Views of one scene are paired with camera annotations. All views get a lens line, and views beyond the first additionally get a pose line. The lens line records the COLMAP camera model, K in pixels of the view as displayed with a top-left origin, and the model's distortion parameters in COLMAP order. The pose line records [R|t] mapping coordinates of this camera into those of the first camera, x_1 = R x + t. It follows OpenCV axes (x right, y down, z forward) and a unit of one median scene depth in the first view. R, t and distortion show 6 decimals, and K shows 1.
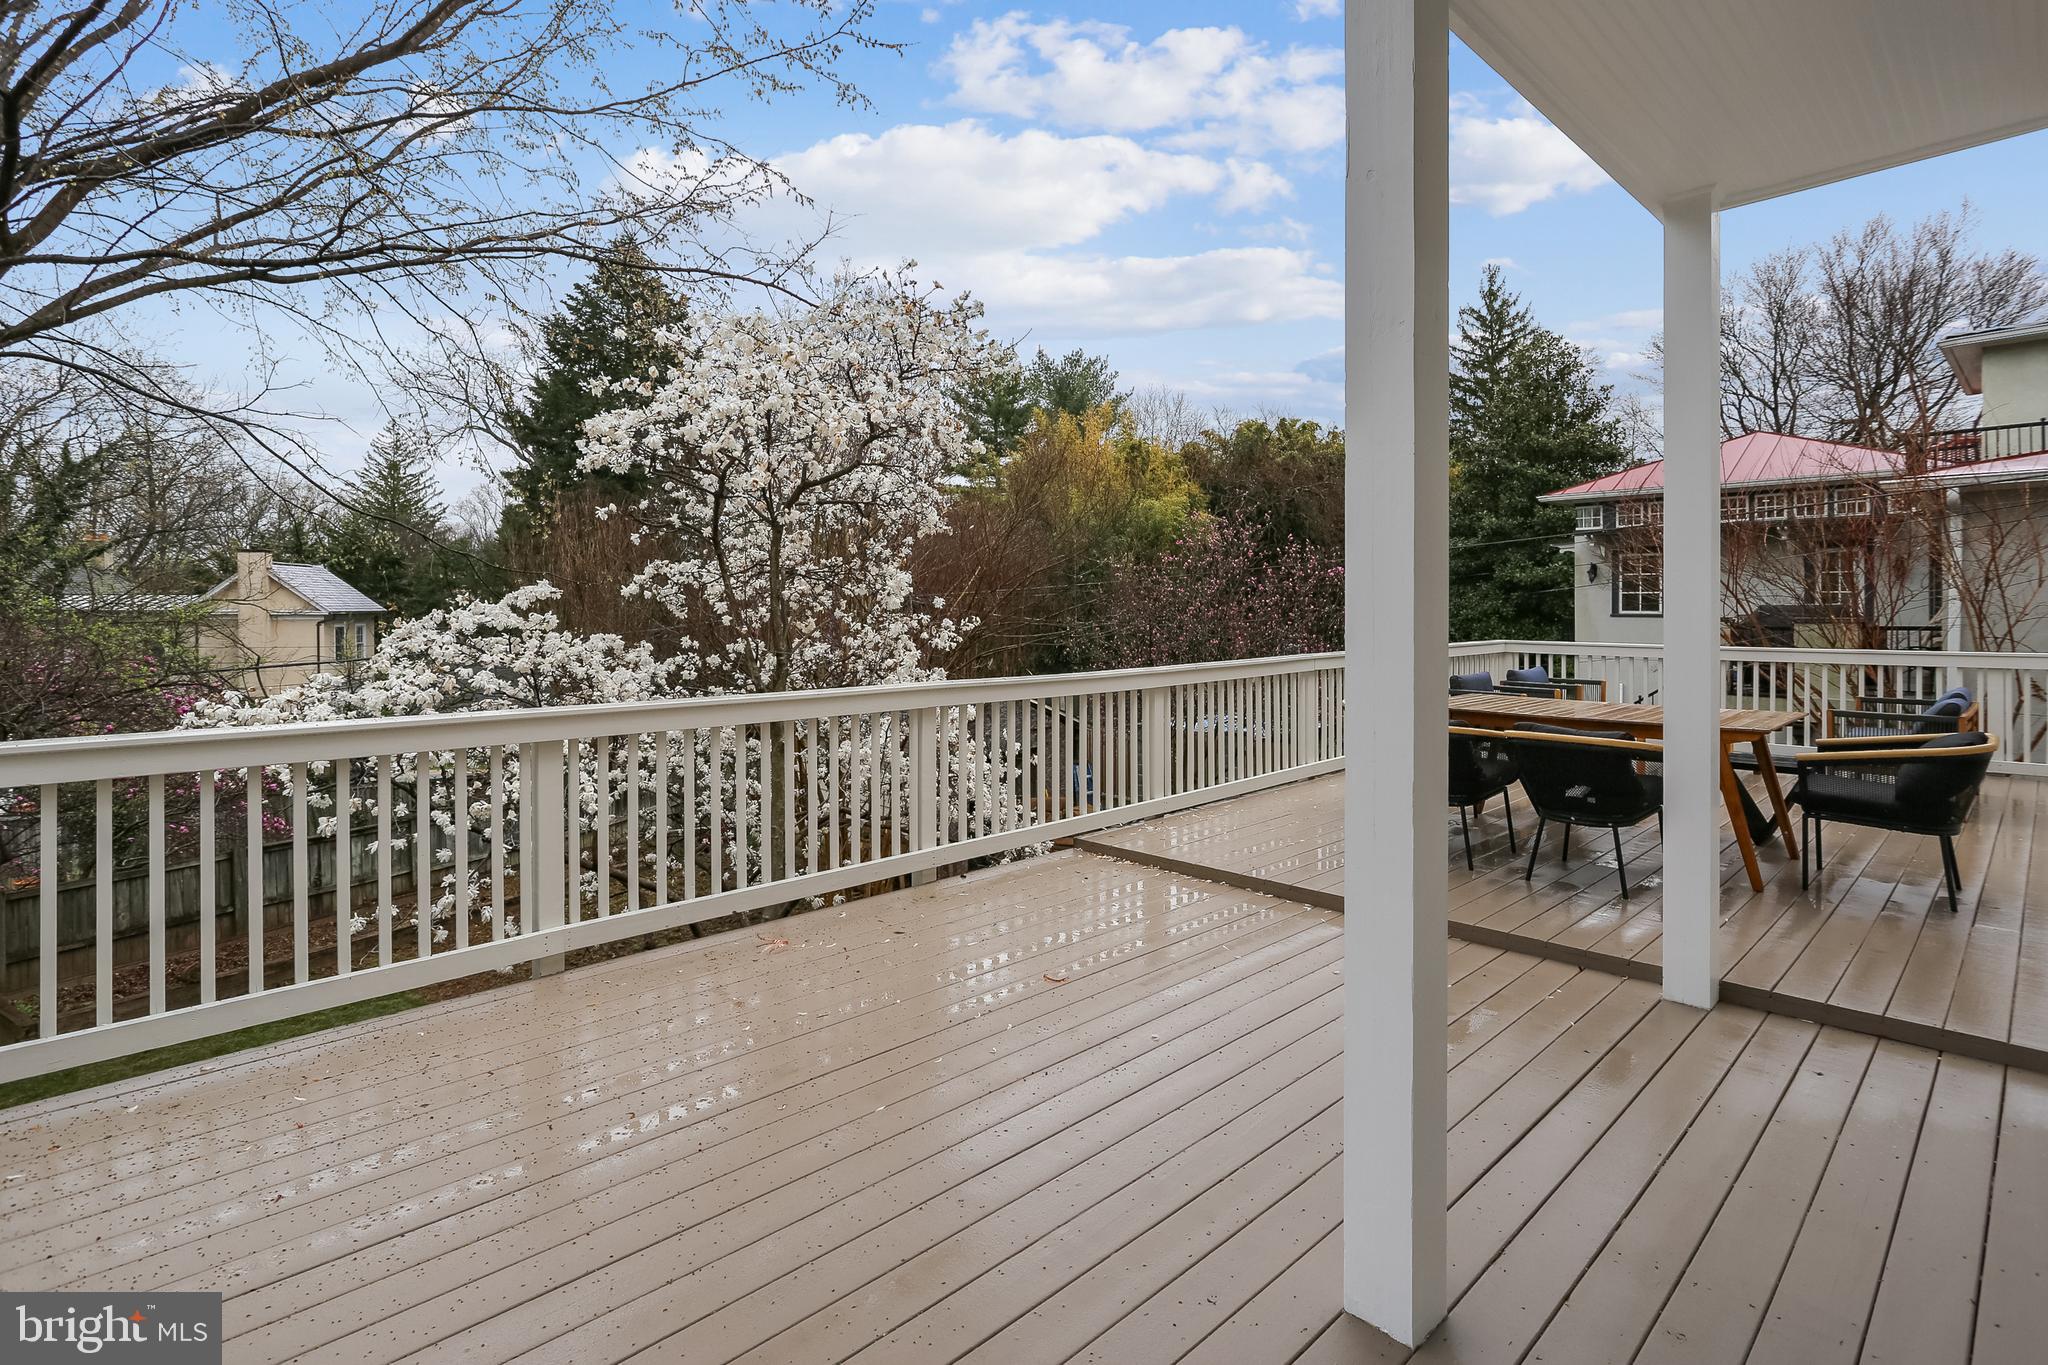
lens RADIAL K [[994.3, 0, 1023.1], [0, 994.3, 606.8], [0, 0, 1]] dist [-0.000133, -0.000082]
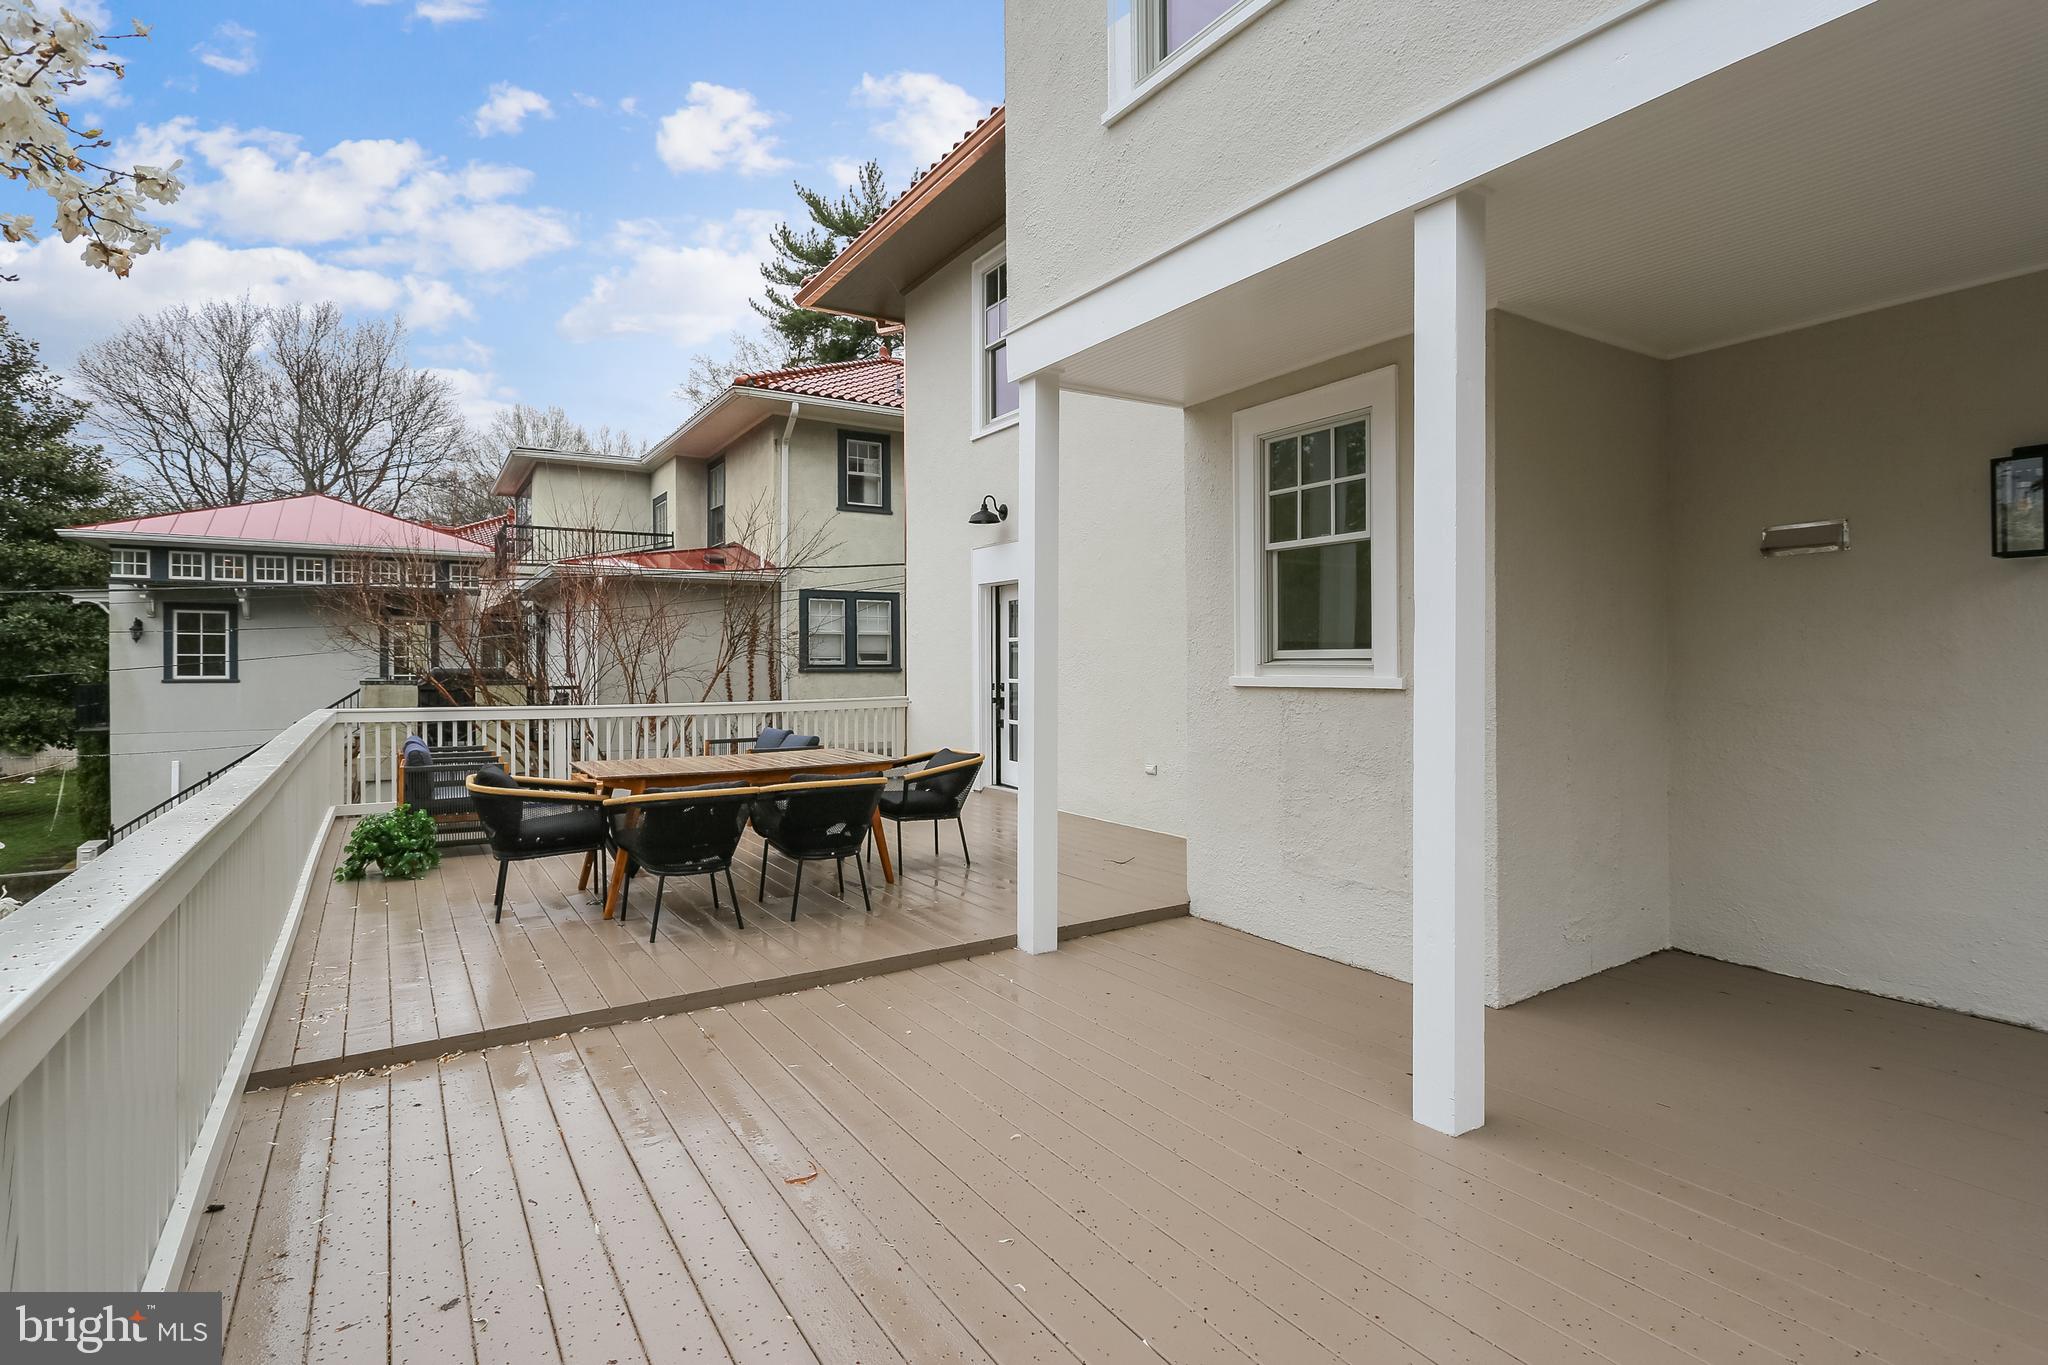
lens RADIAL K [[996.6, 0, 1026.8], [0, 996.6, 673.0], [0, 0, 1]] dist [-0.000473, -0.000468]
pose [[0.185424, -0.007123, 0.982633, -0.105964], [0.005090, 0.999967, 0.006288, 0.000091], [-0.982645, 0.003835, 0.185454, 0.115521]]
